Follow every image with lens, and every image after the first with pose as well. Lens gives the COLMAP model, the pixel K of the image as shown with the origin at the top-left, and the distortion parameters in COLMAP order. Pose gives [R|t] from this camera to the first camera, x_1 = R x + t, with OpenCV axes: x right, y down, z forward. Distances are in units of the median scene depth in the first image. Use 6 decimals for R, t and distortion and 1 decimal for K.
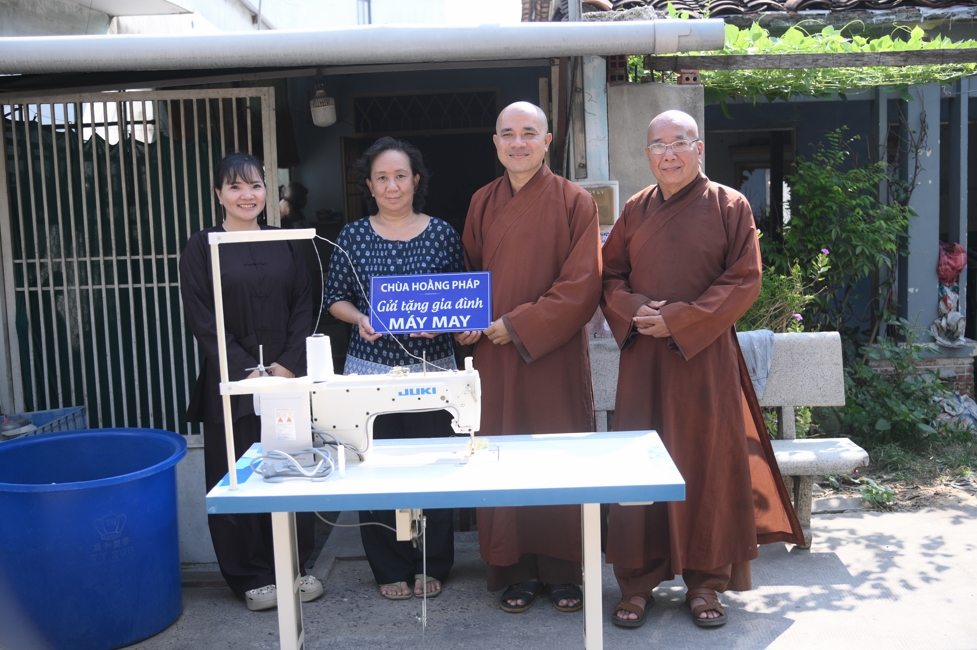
lens RADIAL K [[1234.7, 0, 488.5], [0, 1234.7, 325.0], [0, 0, 1]] dist [-0.005133, 0.035757]
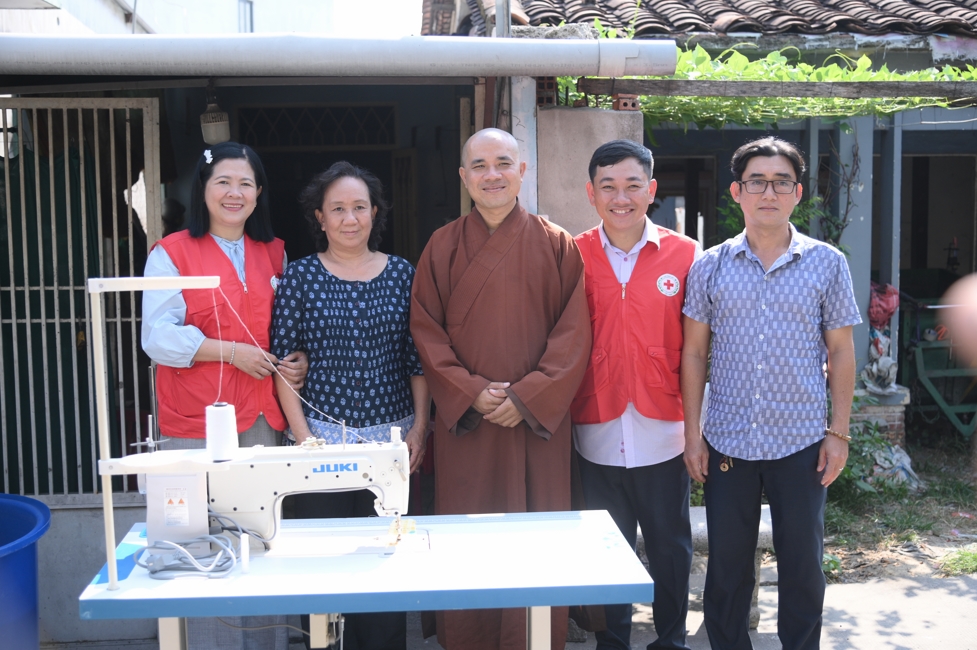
lens RADIAL K [[1303.1, 0, 494.4], [0, 1303.1, 324.2], [0, 0, 1]] dist [-0.020320, 0.072864]
pose [[0.995335, 0.015888, 0.095160, -0.020956], [-0.014034, 0.999699, -0.020123, -0.016488], [-0.095451, 0.018694, 0.995259, 0.058028]]
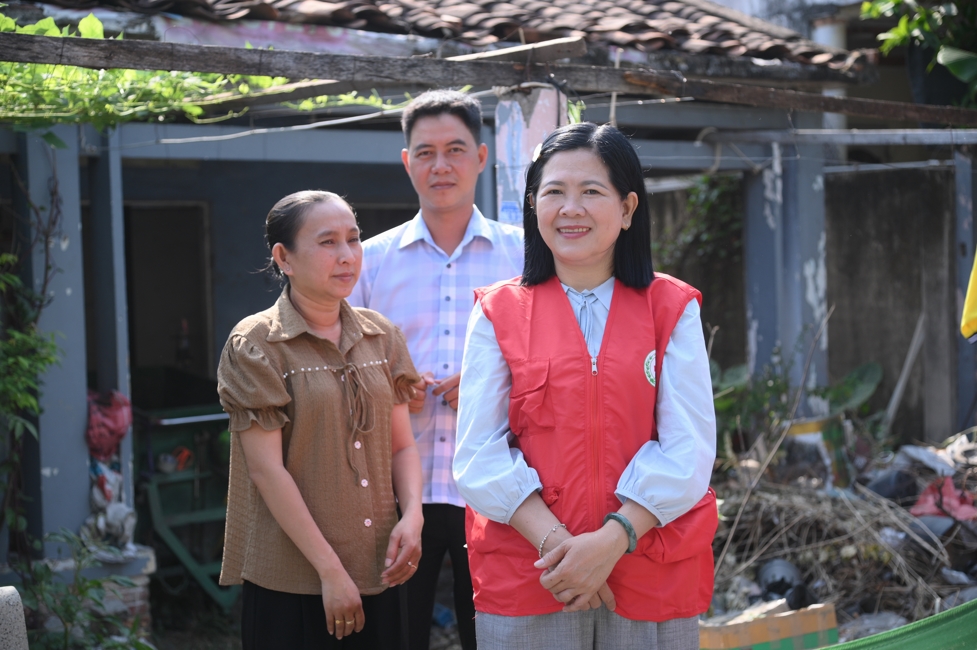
lens RADIAL K [[1705.0, 0, 488.5], [0, 1705.0, 325.0], [0, 0, 1]] dist [0.014721, 0.058135]
pose [[0.796201, -0.008029, 0.604980, 0.020740], [0.068808, 0.994626, -0.077356, -0.029454], [-0.601108, 0.103218, 0.792474, 0.306970]]
